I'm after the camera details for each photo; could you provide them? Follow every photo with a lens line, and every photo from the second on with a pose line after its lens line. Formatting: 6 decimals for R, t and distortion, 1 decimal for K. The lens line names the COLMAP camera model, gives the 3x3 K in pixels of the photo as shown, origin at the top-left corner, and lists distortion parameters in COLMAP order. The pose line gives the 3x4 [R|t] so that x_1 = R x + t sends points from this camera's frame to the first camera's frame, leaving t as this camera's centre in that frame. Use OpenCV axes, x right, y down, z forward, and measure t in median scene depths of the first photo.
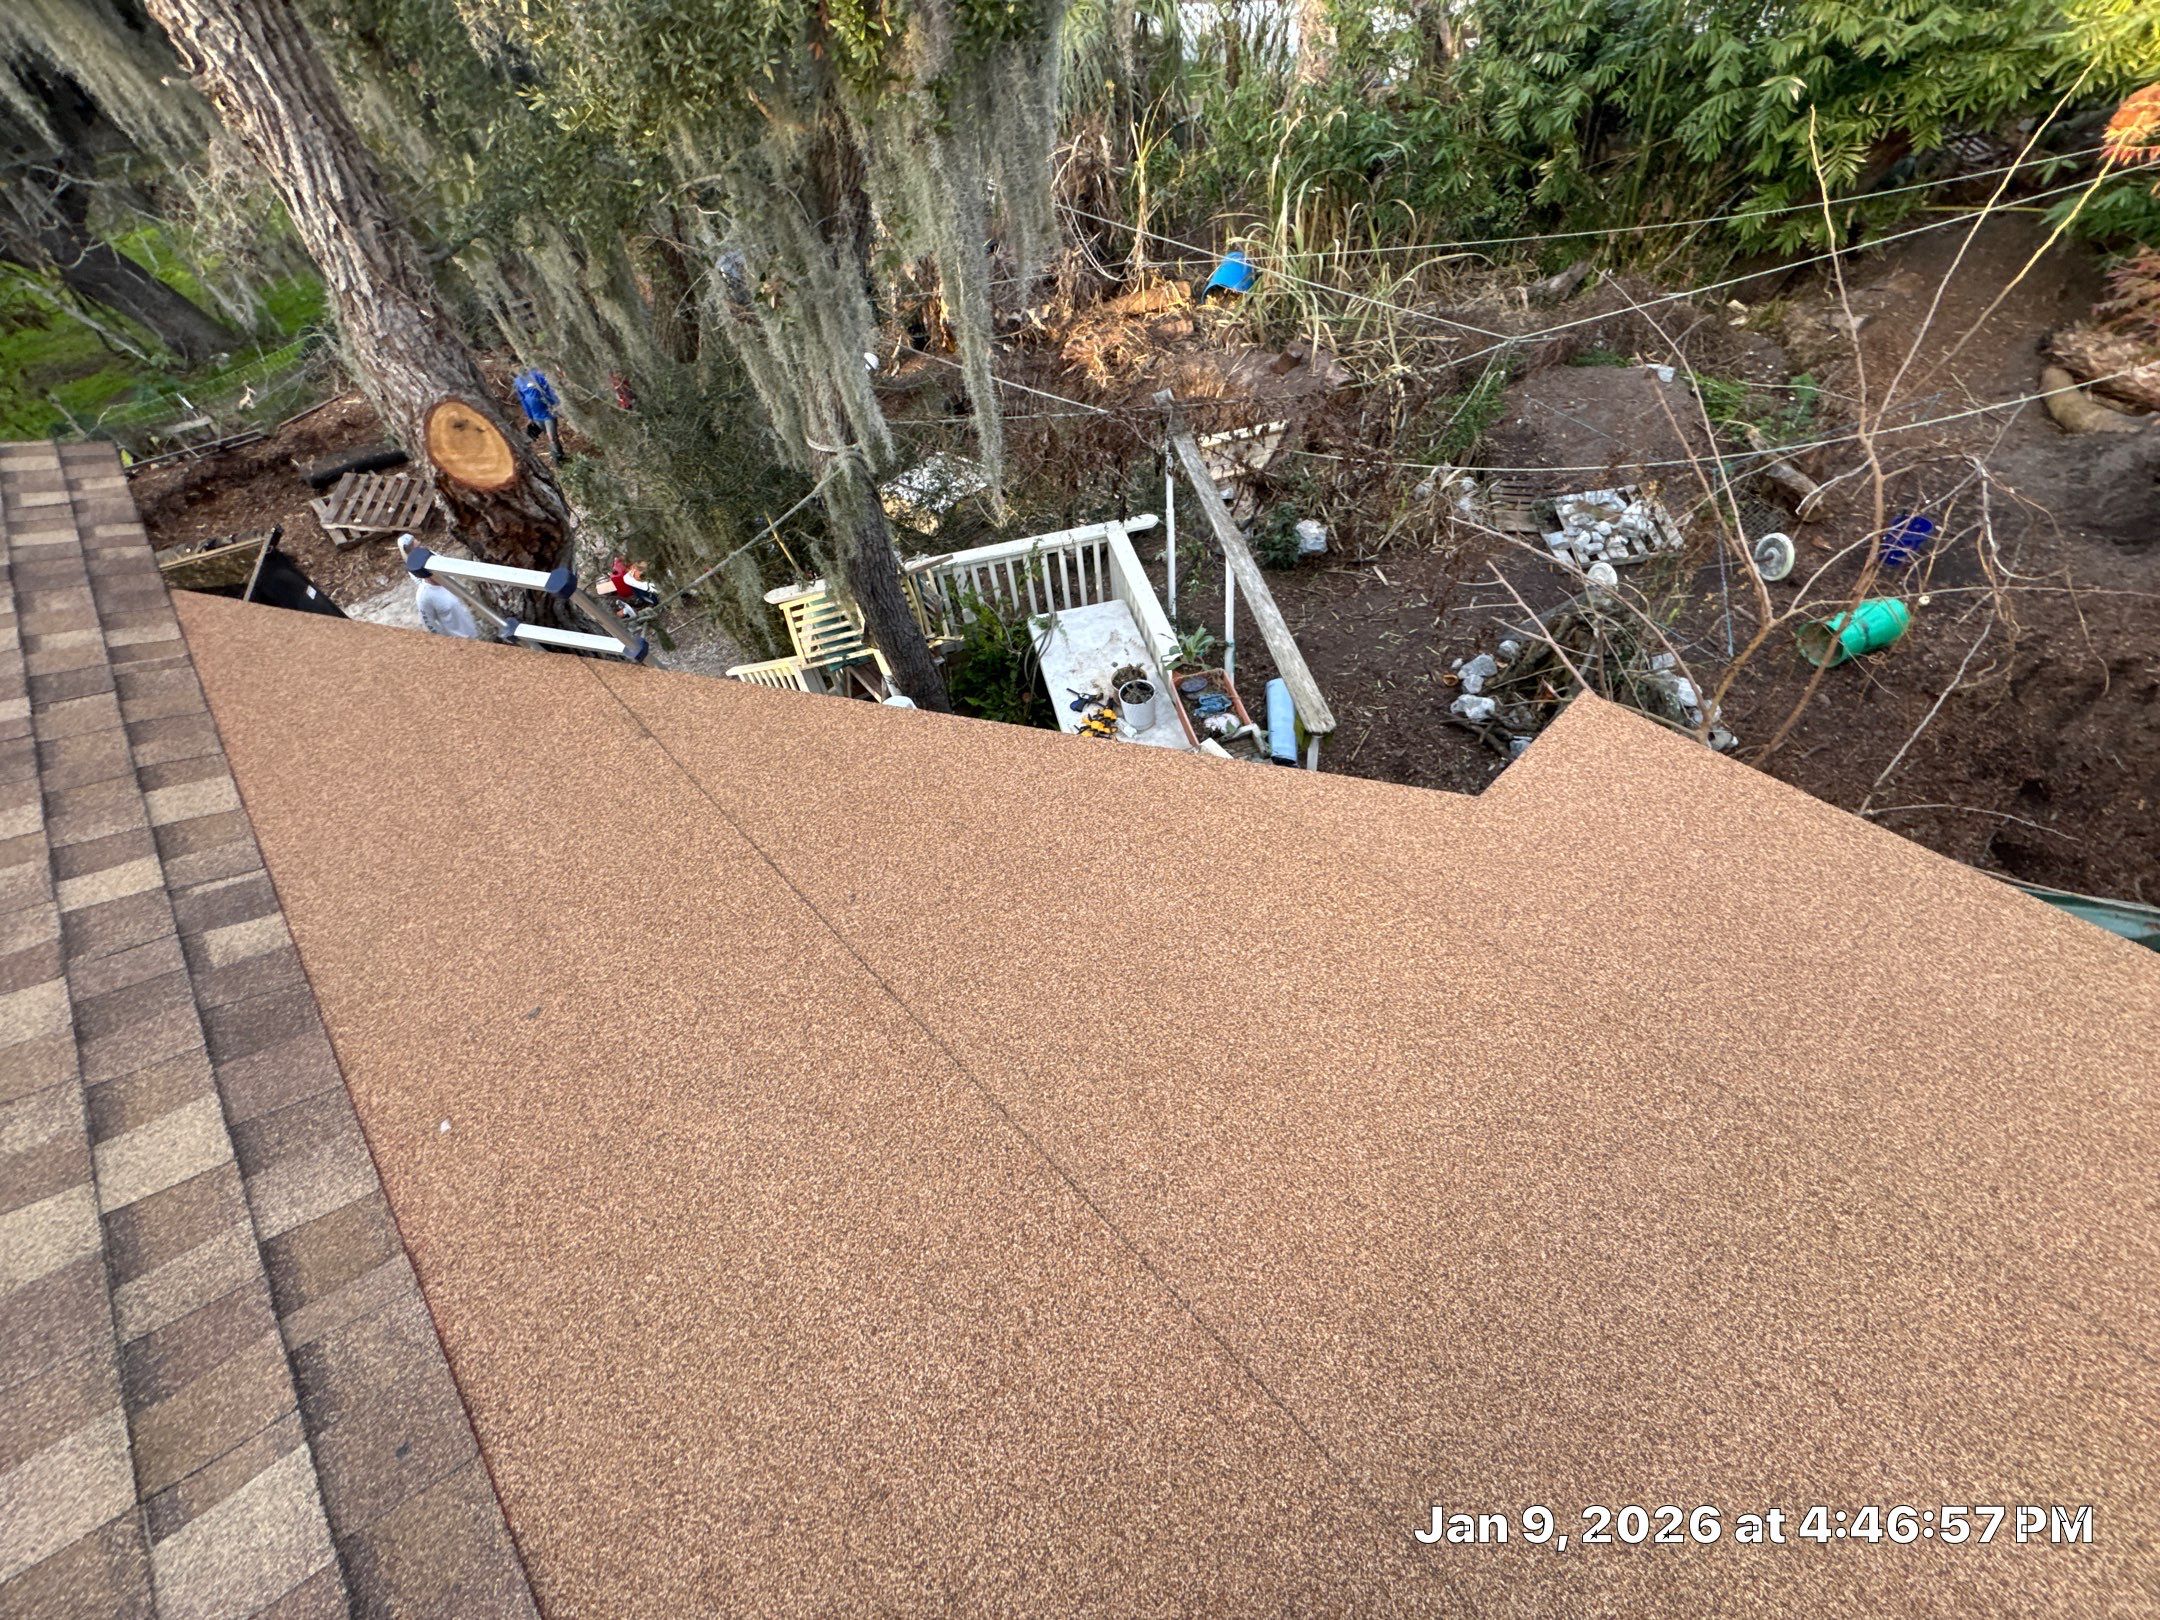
lens RADIAL K [[857.8, 0, 1080.8], [0, 857.8, 806.8], [0, 0, 1]] dist [-0.003979, 0.000071]
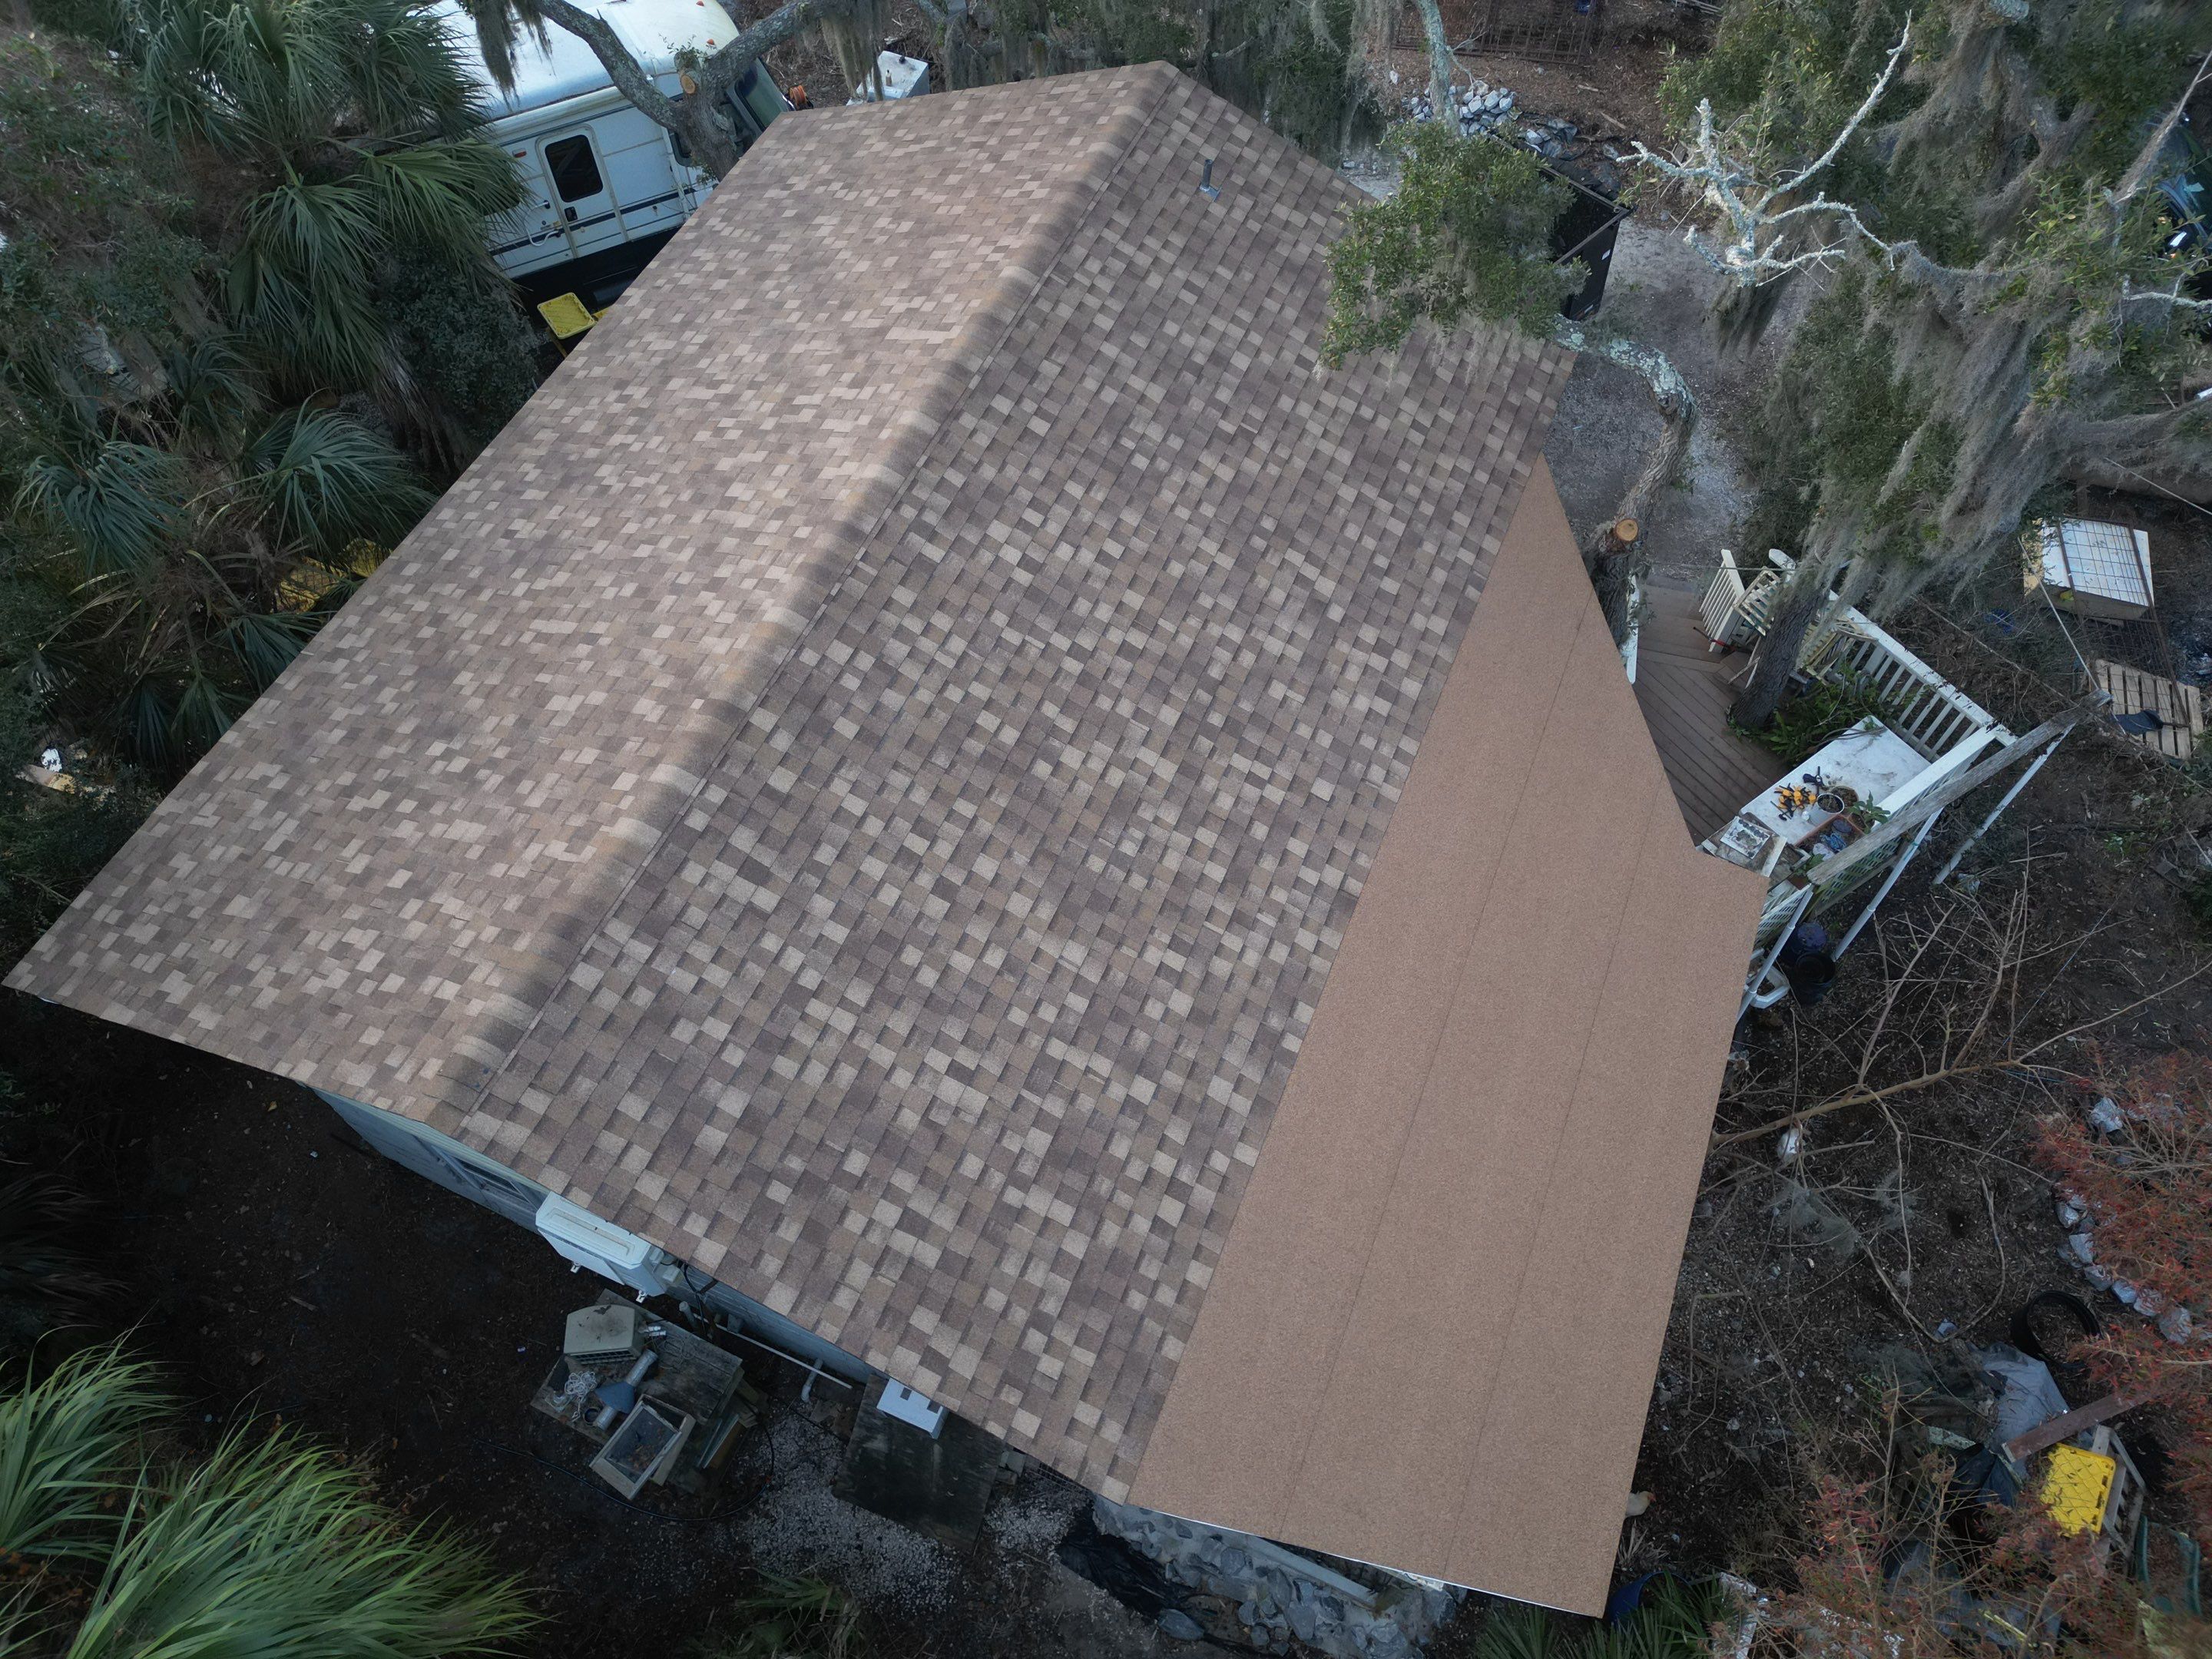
lens RADIAL K [[1539.6, 0, 1101.2], [0, 1539.6, 833.5], [0, 0, 1]] dist [0.082965, -0.080868]
pose [[0.386264, 0.824723, -0.413078, 2.151055], [-0.723190, 0.548755, 0.419361, -0.961962], [0.572535, 0.136750, 0.808395, -5.411637]]
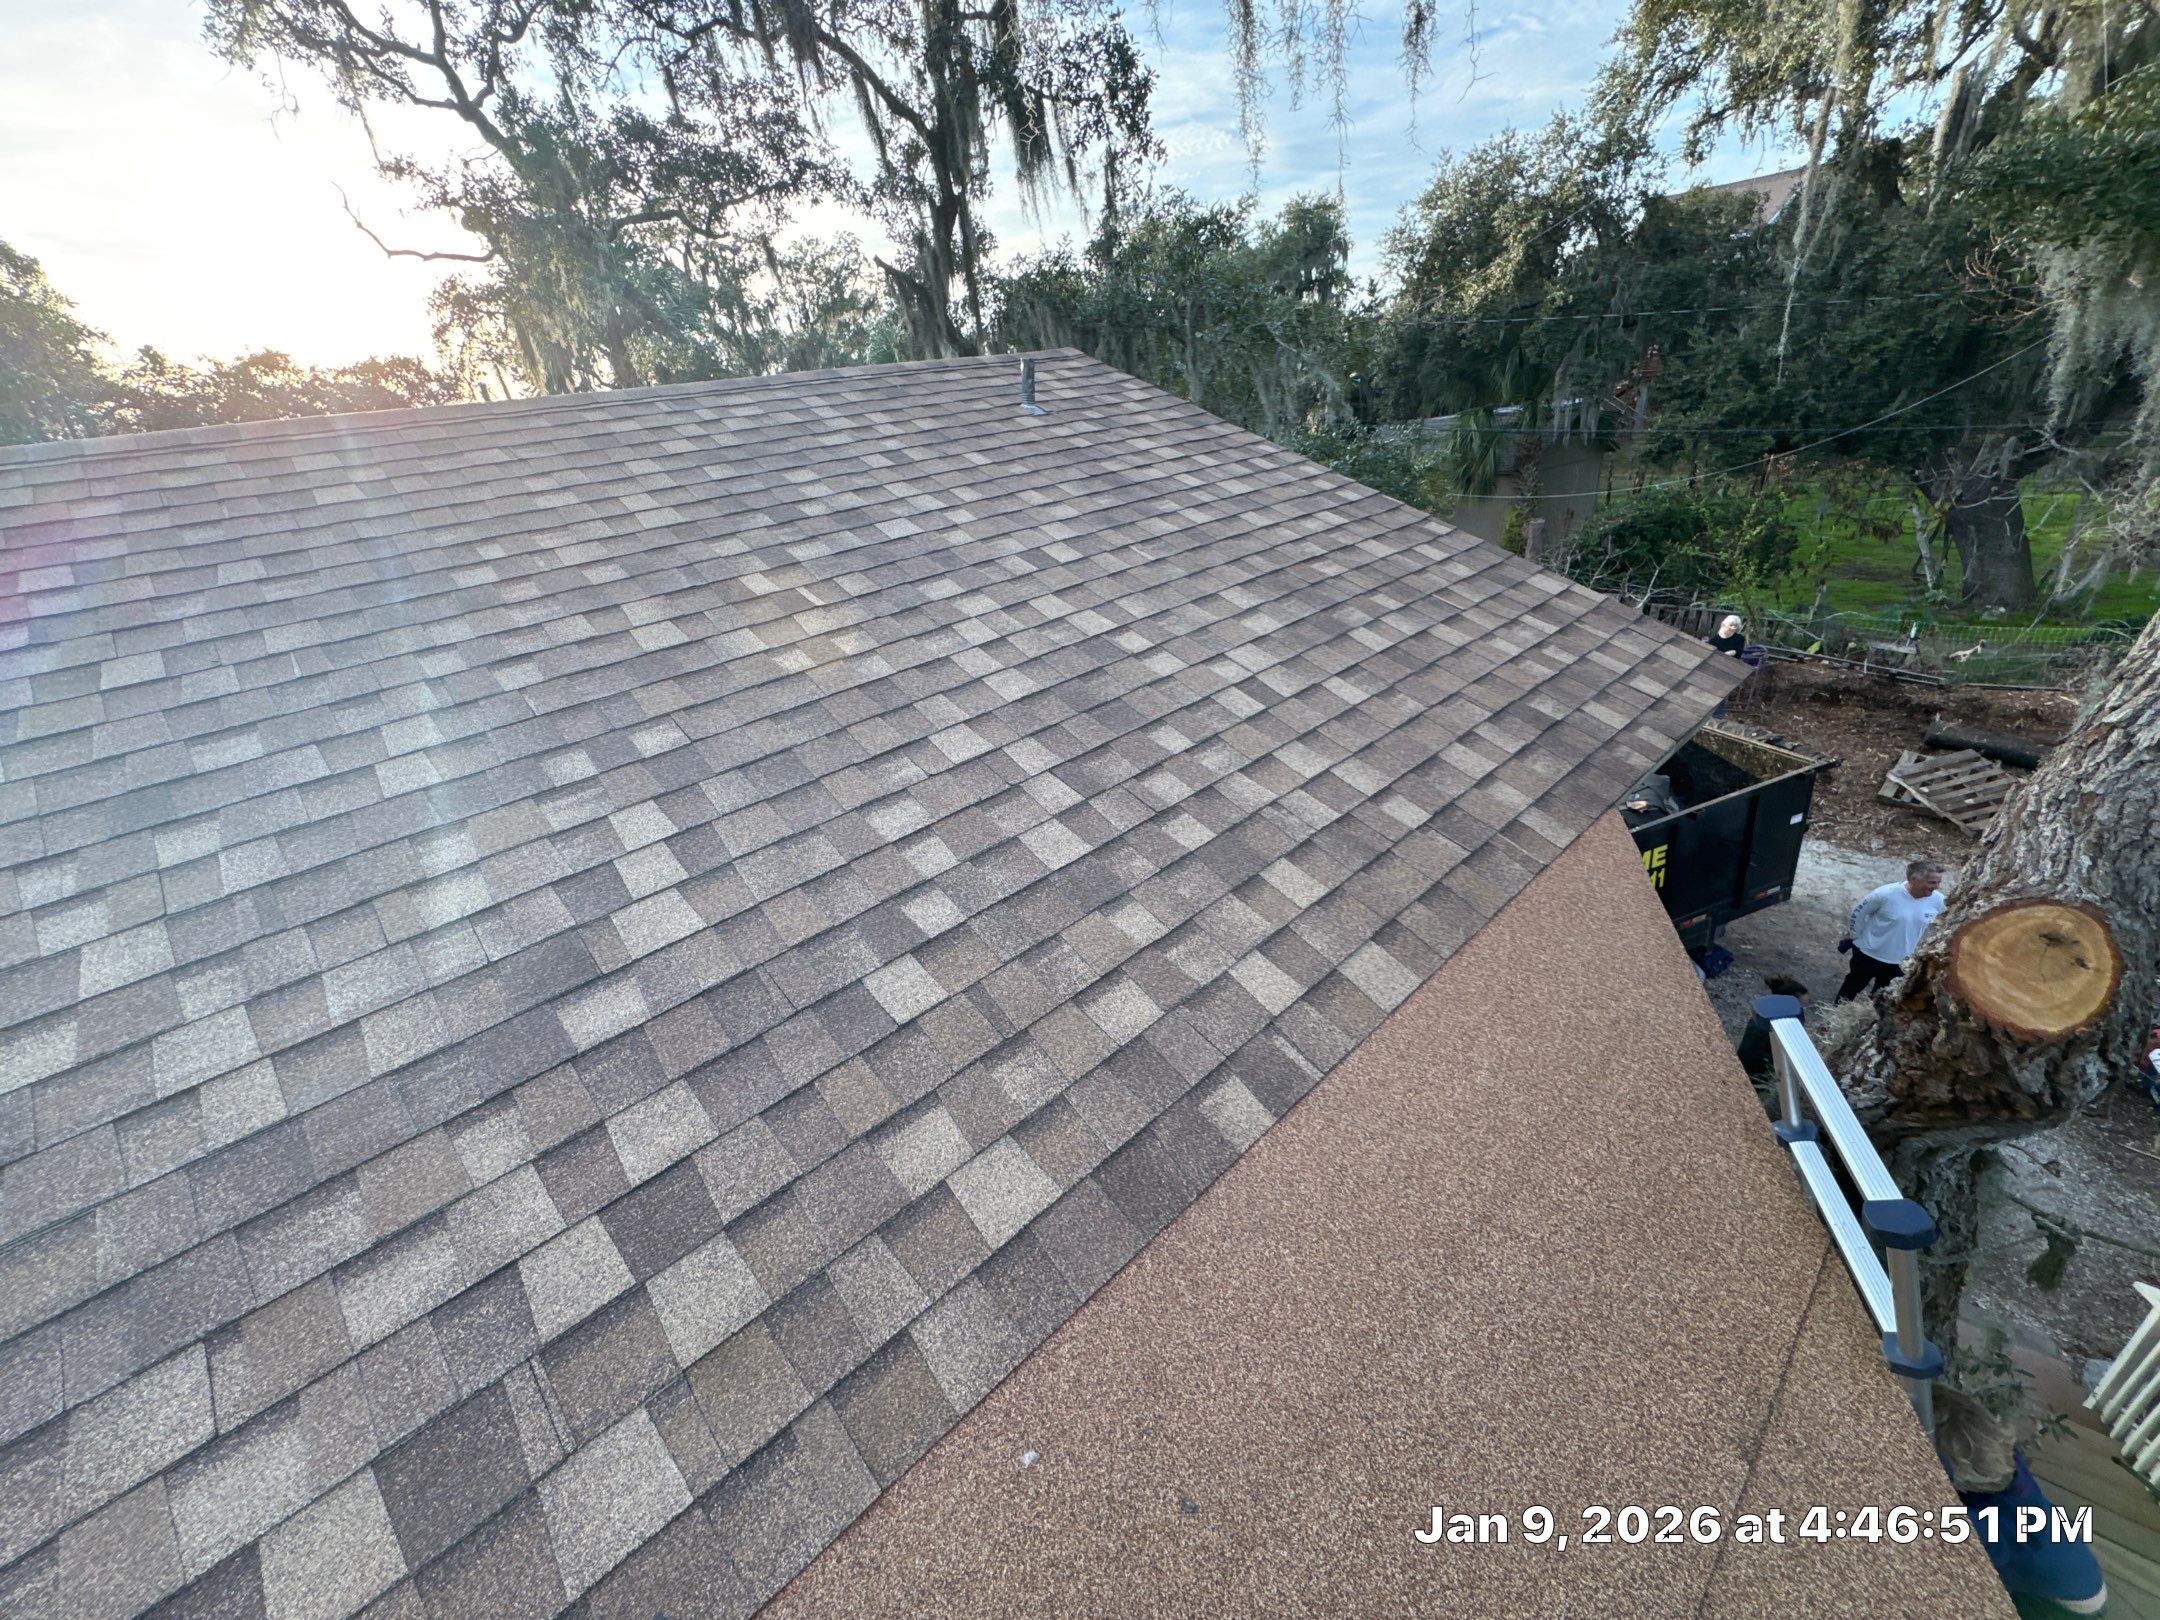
lens RADIAL K [[857.8, 0, 1079.1], [0, 857.8, 805.7], [0, 0, 1]] dist [-0.003979, 0.000071]
pose [[-0.019055, 0.525089, -0.850834, -0.302119], [-0.699271, 0.601229, 0.386707, -0.302955], [0.714602, 0.602333, 0.355723, 0.290520]]
